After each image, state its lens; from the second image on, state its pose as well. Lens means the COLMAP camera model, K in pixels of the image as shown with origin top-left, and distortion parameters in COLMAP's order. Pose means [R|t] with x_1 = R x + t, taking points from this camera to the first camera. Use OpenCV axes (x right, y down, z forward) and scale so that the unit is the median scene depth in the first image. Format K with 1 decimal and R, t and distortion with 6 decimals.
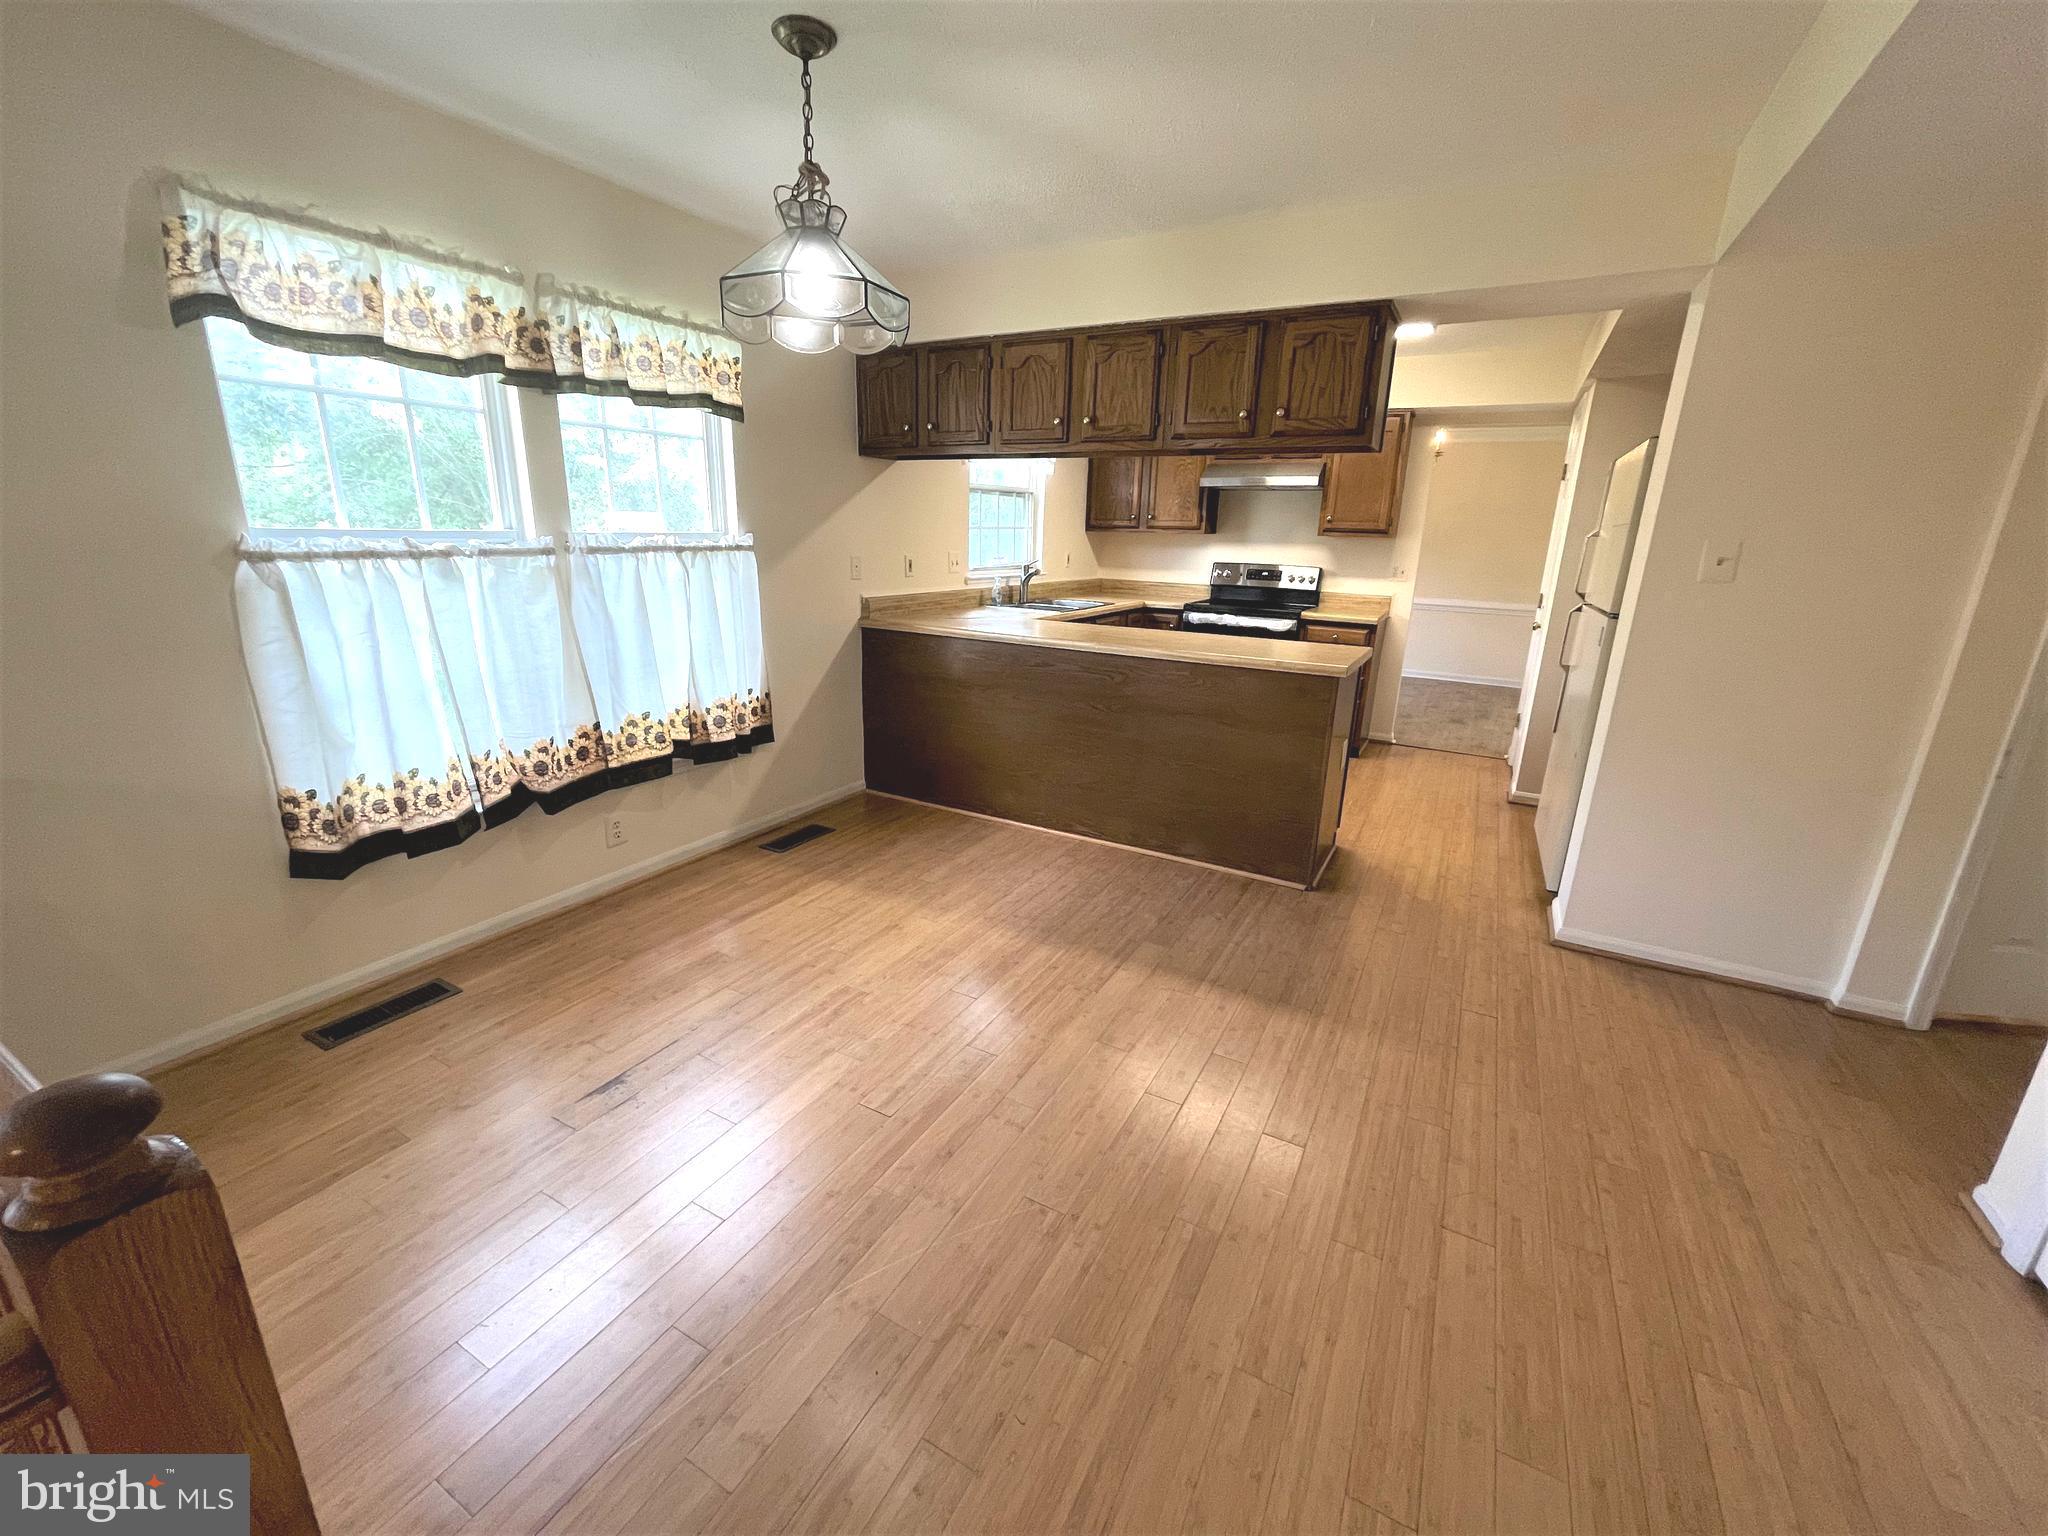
lens RADIAL K [[828.0, 0, 1020.9], [0, 828.0, 763.3], [0, 0, 1]] dist [-0.001968, 0.000089]
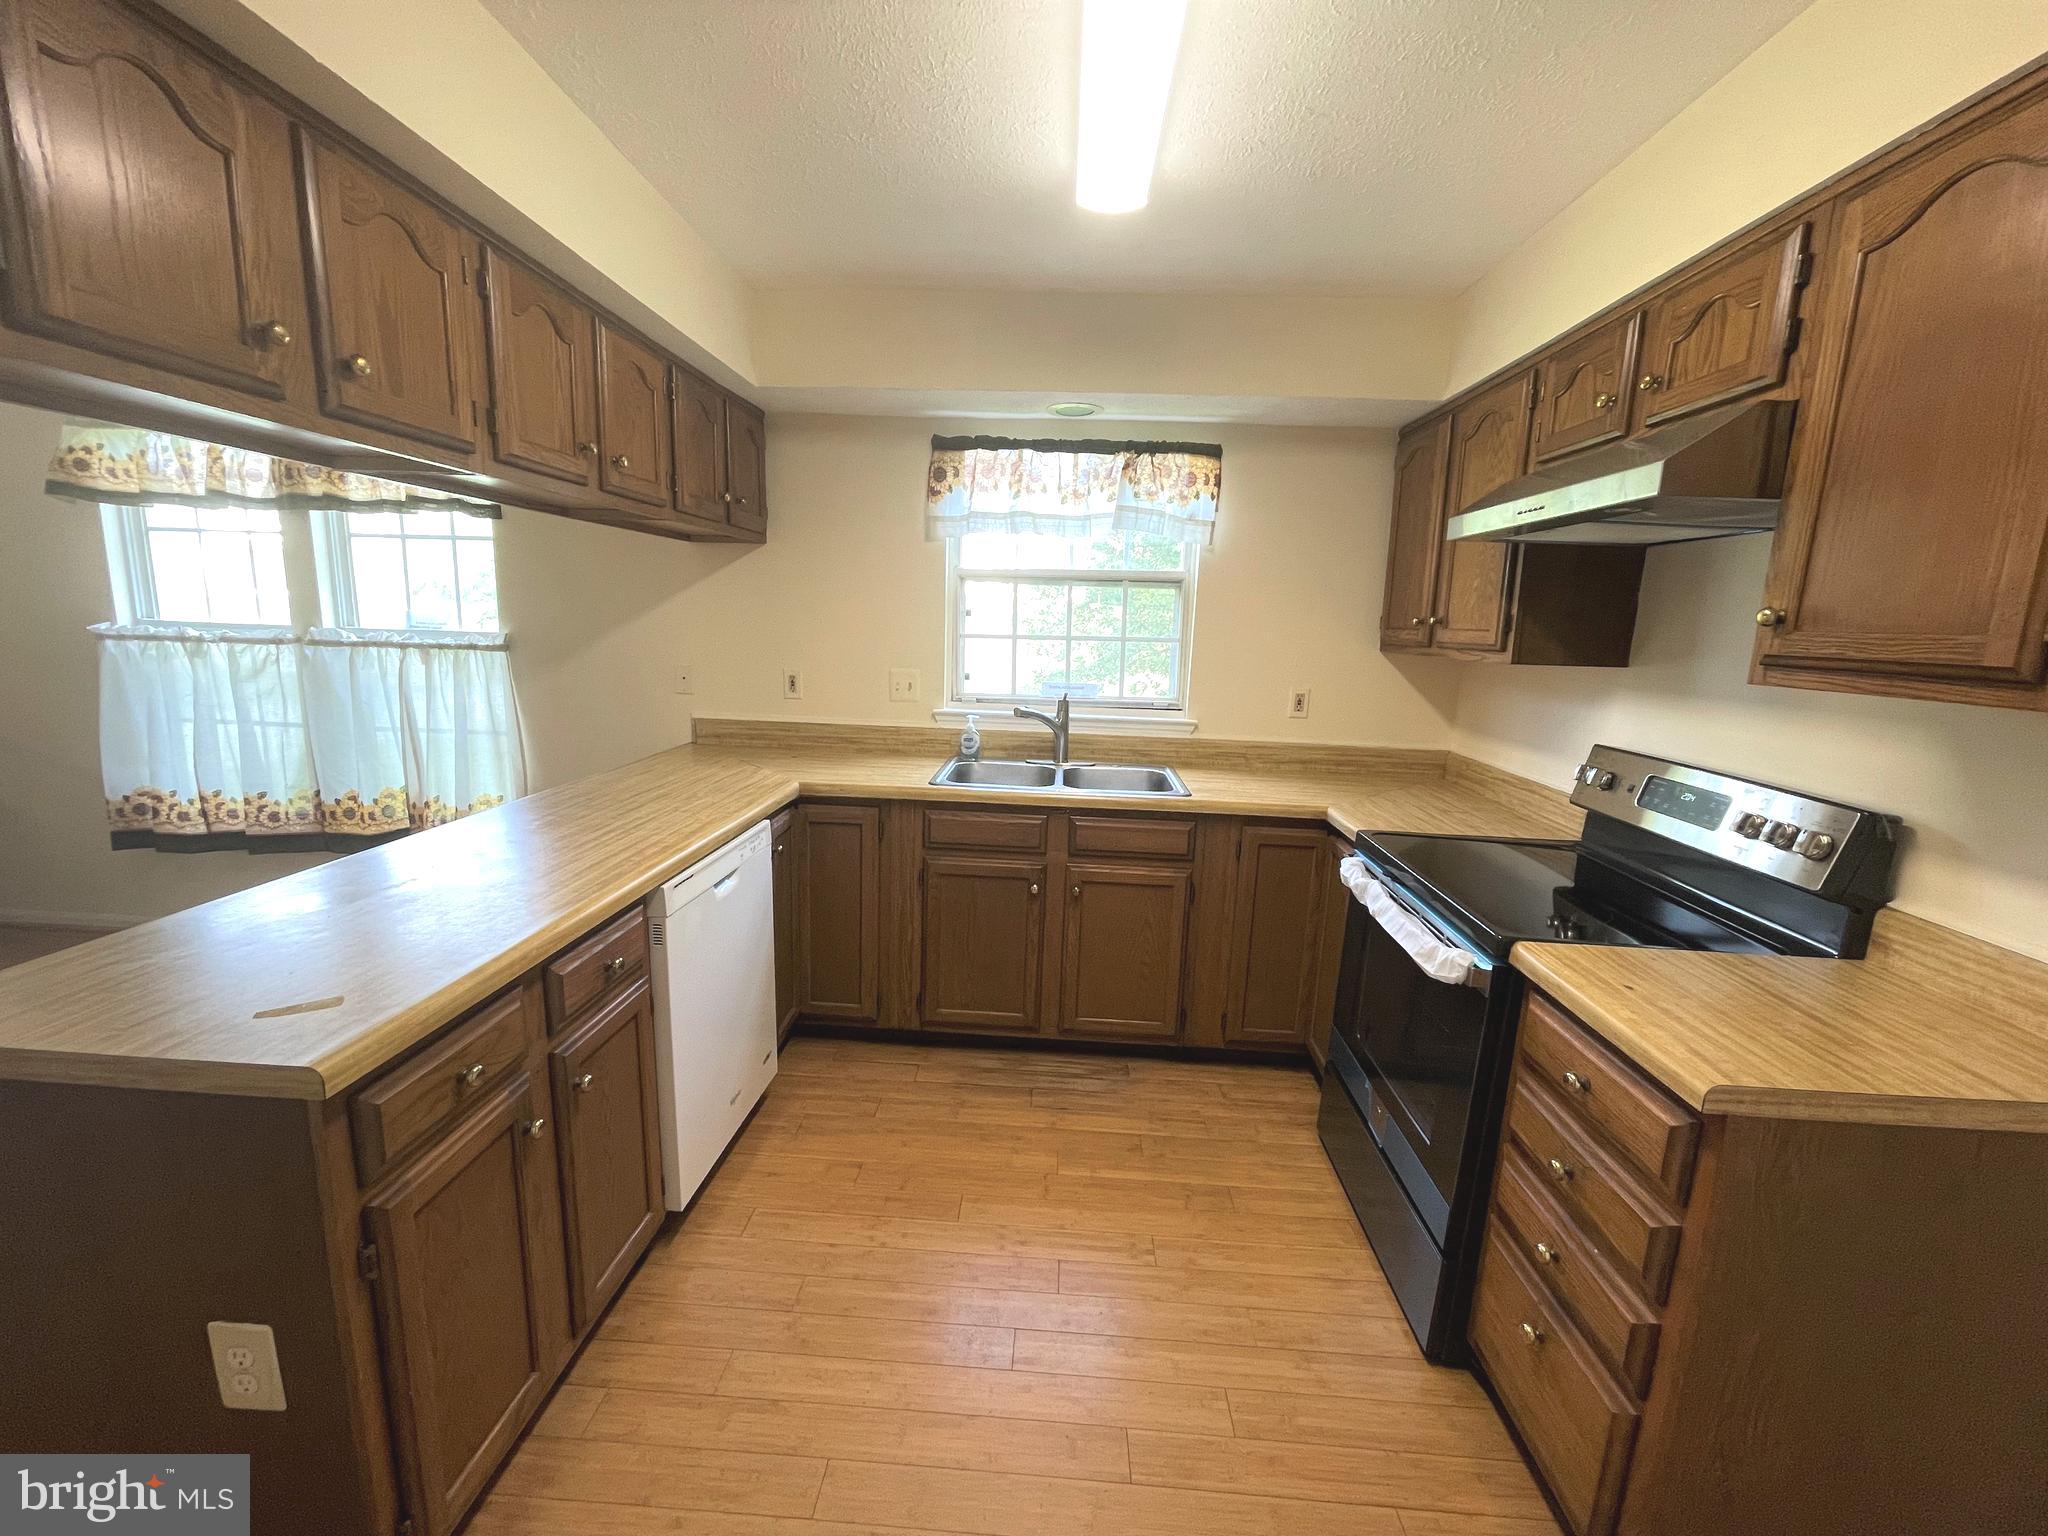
lens RADIAL K [[828.0, 0, 1020.9], [0, 828.0, 763.3], [0, 0, 1]] dist [-0.001968, 0.000089]
pose [[0.441167, 0.143278, -0.885914, 0.864469], [-0.265416, 0.963842, 0.023710, -0.347827], [0.857278, 0.224675, 0.463244, 1.223643]]
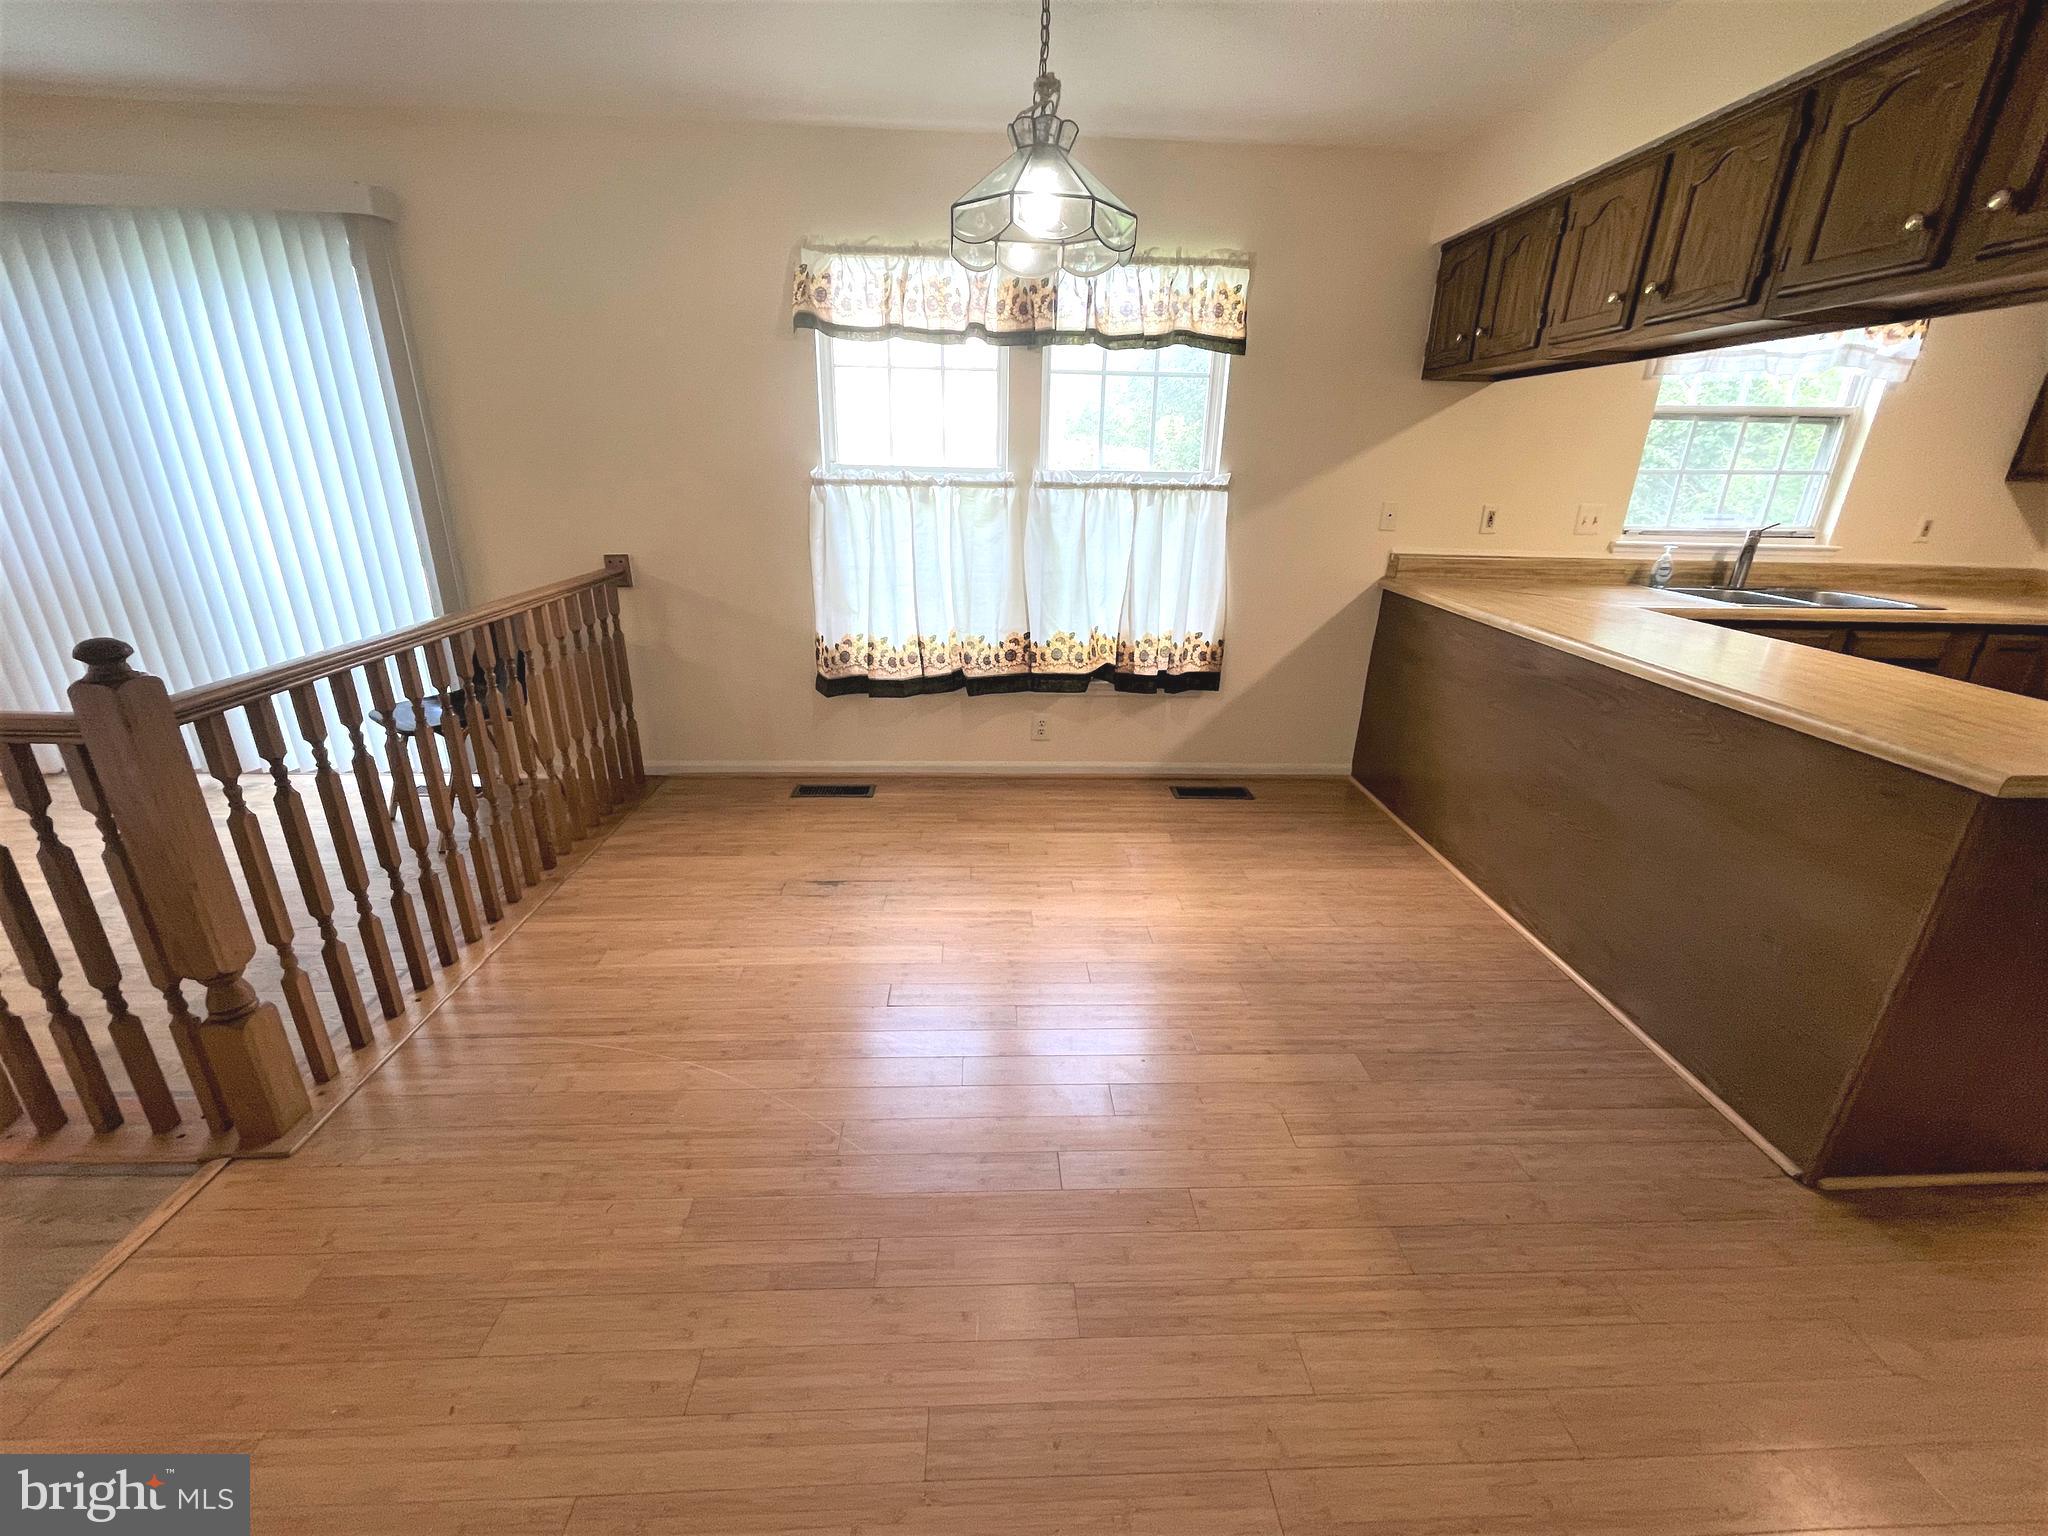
lens RADIAL K [[828.0, 0, 1020.9], [0, 828.0, 763.3], [0, 0, 1]] dist [-0.001968, 0.000089]
pose [[0.526808, 0.280664, -0.802310, 0.463210], [-0.240716, 0.954531, 0.175857, -0.072493], [0.815187, 0.100486, 0.570415, 0.314528]]
